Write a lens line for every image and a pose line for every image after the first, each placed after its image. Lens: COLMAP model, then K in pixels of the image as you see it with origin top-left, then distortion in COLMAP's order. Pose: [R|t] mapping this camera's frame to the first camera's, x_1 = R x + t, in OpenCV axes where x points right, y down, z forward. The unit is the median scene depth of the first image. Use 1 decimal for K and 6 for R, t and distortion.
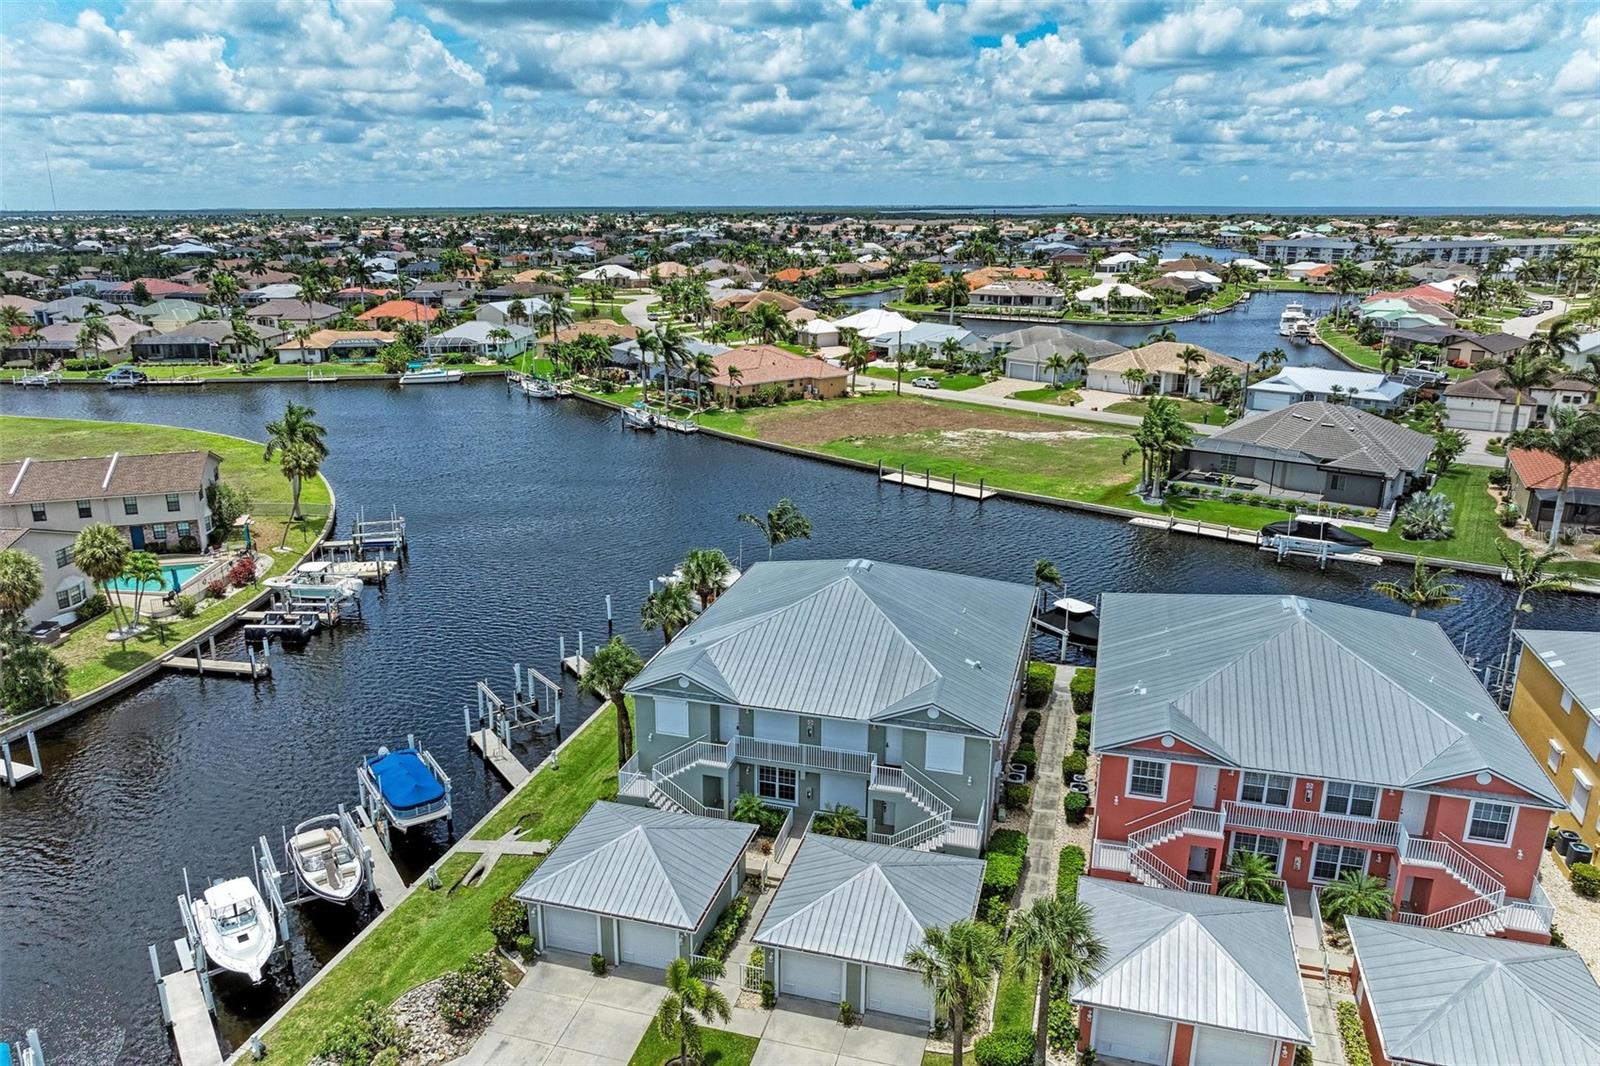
lens RADIAL K [[1126.3, 0, 801.6], [0, 1126.3, 558.6], [0, 0, 1]] dist [-0.023682, 0.004043]
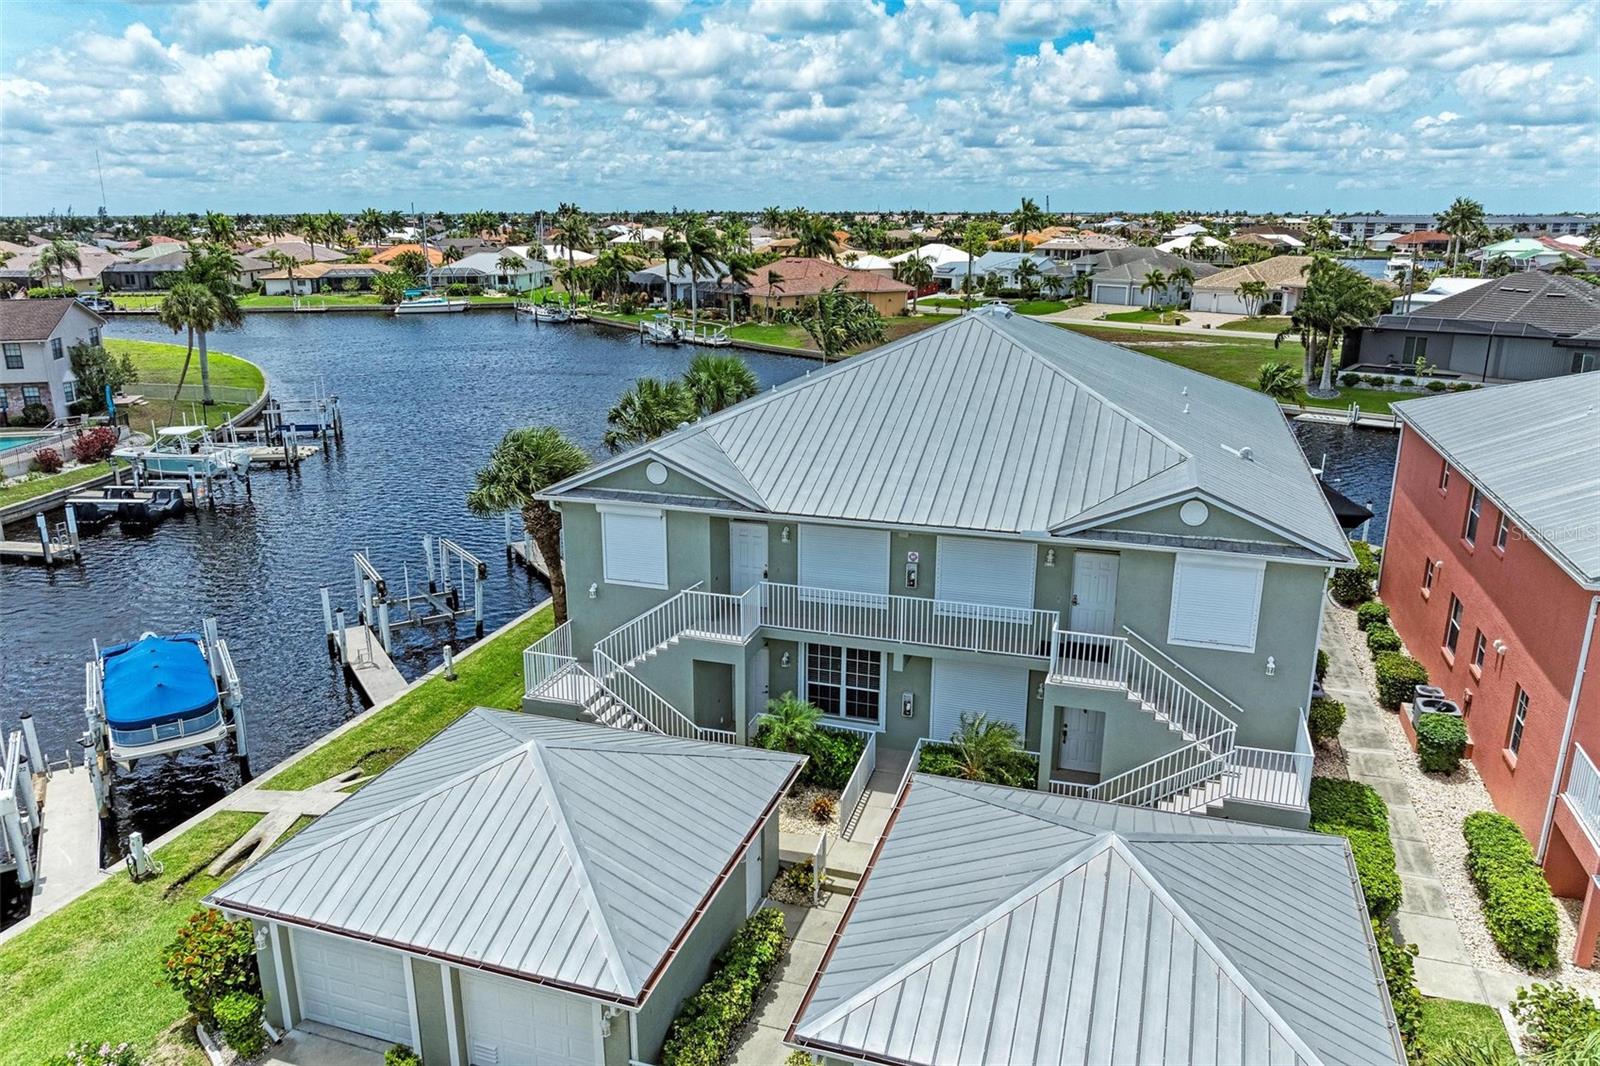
lens RADIAL K [[1099.8, 0, 775.6], [0, 1099.8, 582.4], [0, 0, 1]] dist [-0.000737, -0.072170]
pose [[0.998081, 0.002479, -0.061872, -0.012563], [-0.001905, 0.999955, 0.009326, 0.085817], [0.061892, -0.009190, 0.998041, 0.292228]]
